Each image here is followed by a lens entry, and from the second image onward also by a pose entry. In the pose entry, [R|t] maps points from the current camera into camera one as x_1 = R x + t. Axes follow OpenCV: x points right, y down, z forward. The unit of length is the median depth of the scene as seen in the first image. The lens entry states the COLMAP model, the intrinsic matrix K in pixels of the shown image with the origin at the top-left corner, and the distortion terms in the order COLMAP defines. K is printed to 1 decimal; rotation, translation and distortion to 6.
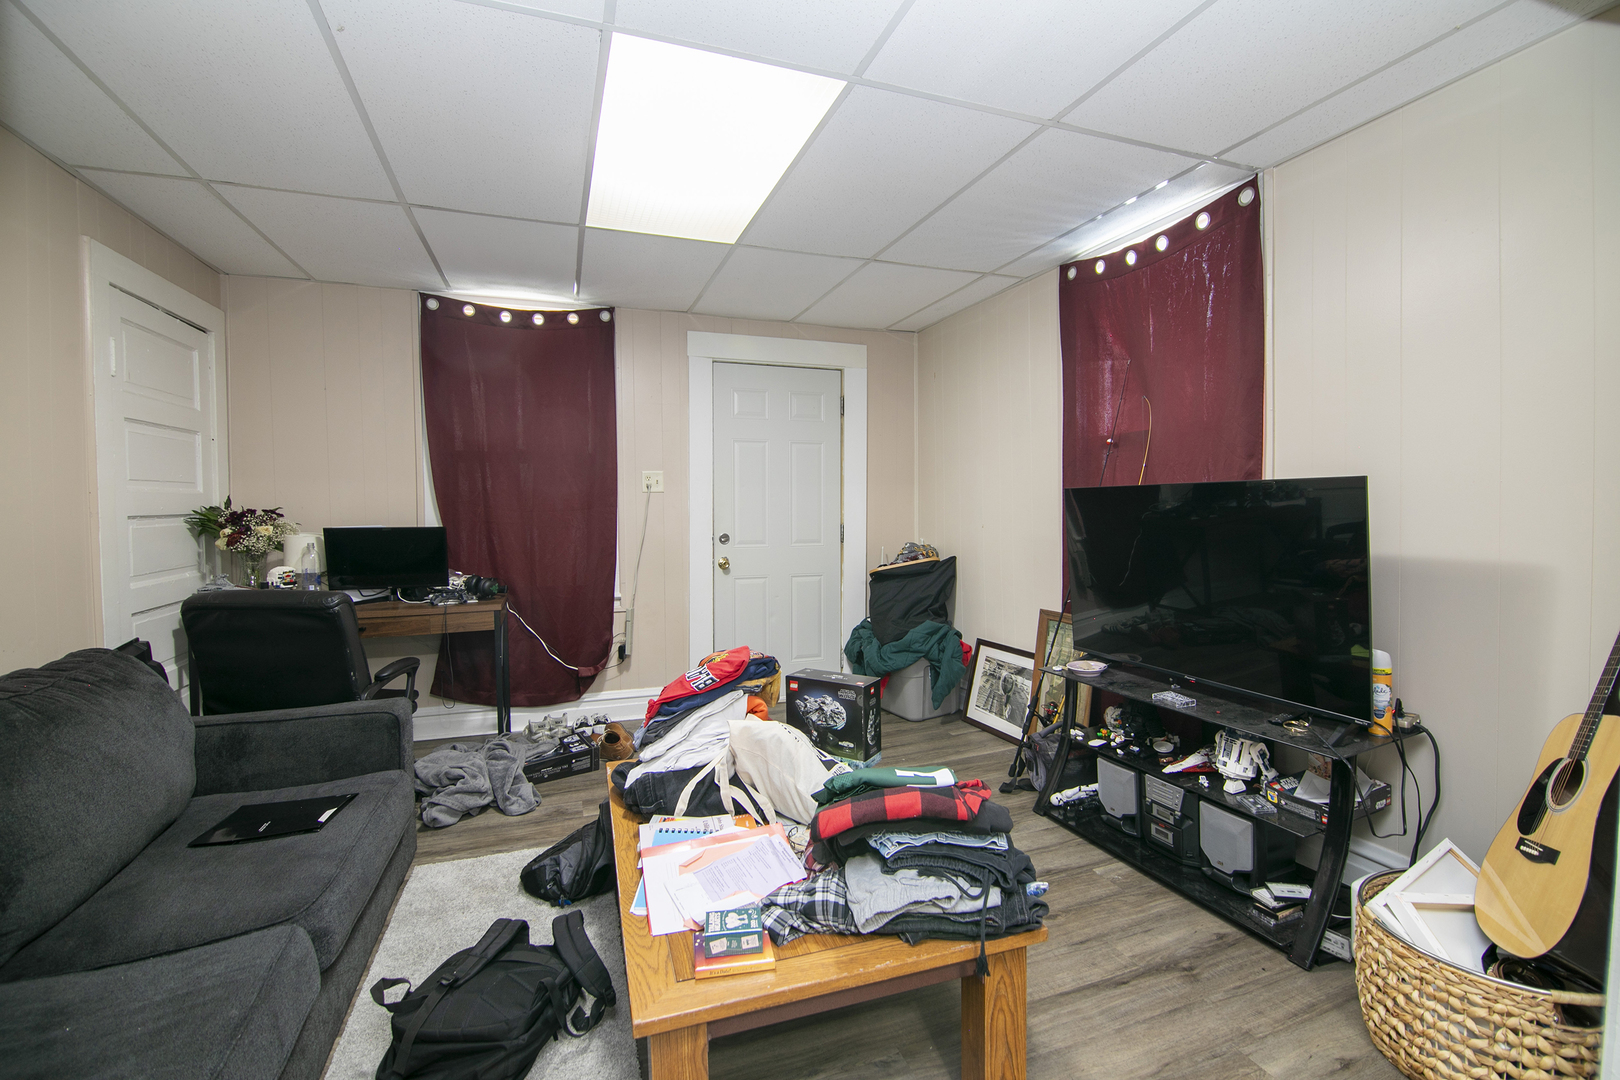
lens RADIAL K [[729.4, 0, 818.7], [0, 729.4, 525.2], [0, 0, 1]] dist [-0.000506, -0.012354]
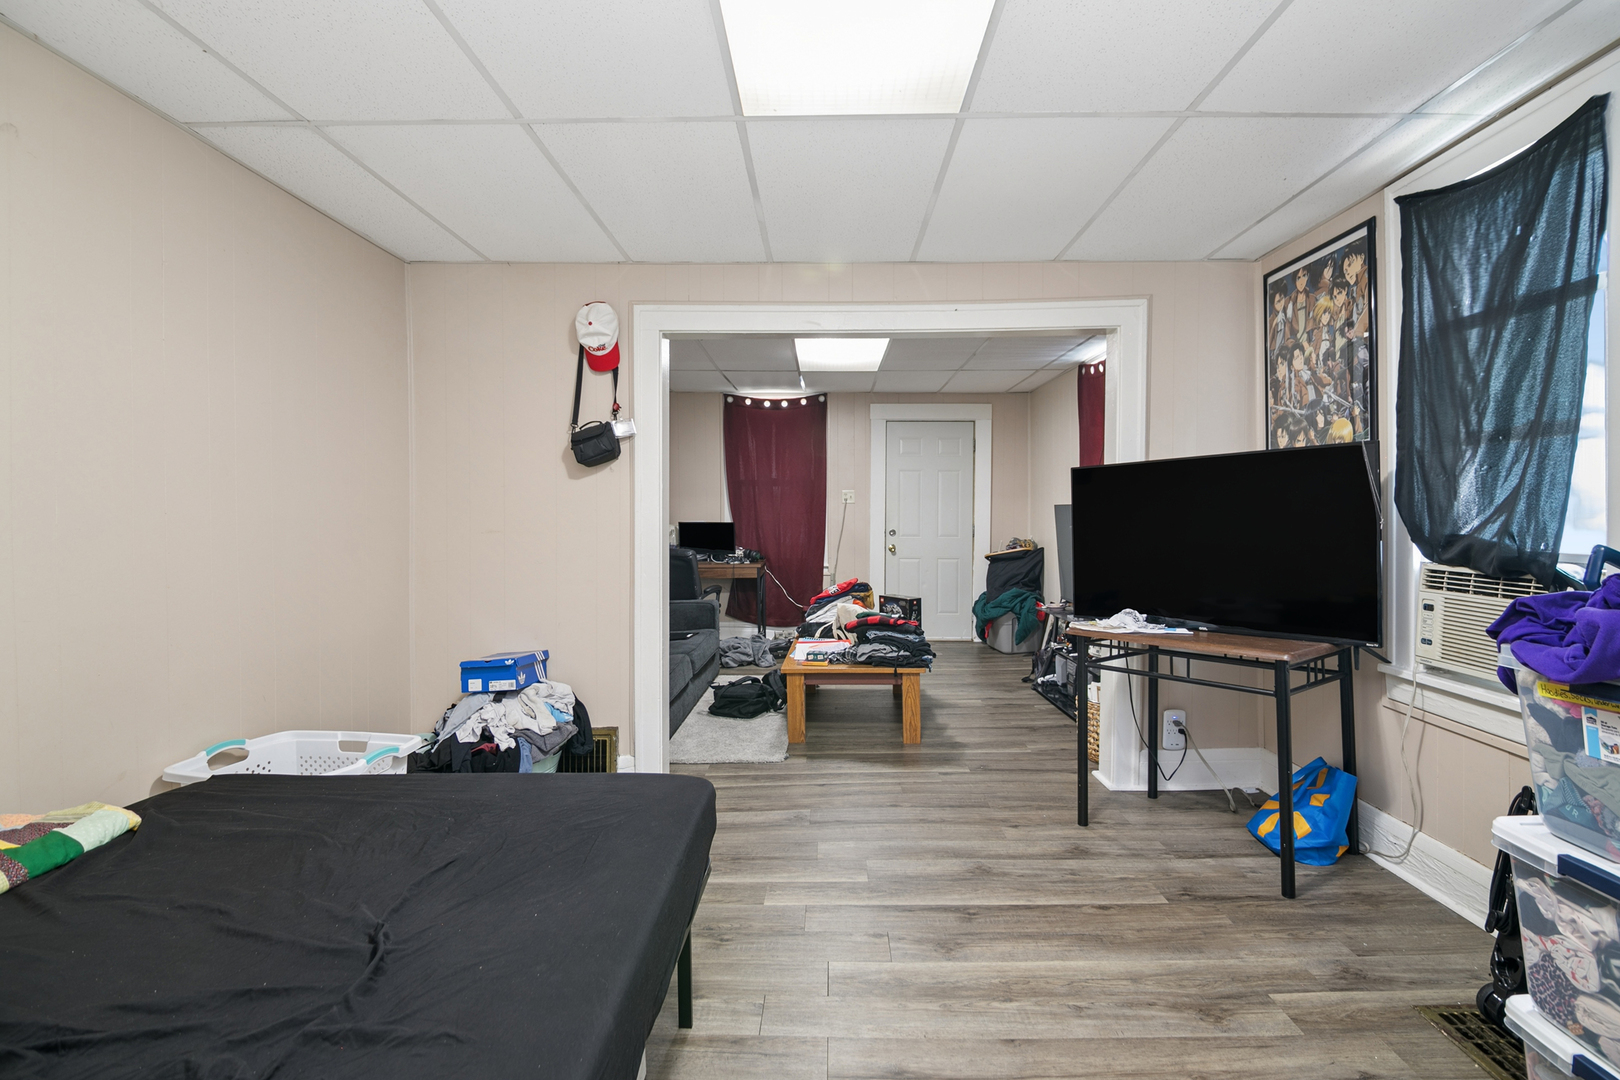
lens RADIAL K [[736.8, 0, 812.9], [0, 736.8, 511.3], [0, 0, 1]] dist [-0.004895, -0.001055]
pose [[0.933287, 0.007477, -0.359053, 0.322502], [-0.014391, 0.999759, -0.016587, 0.001328], [0.358843, 0.020647, 0.933170, -0.630591]]
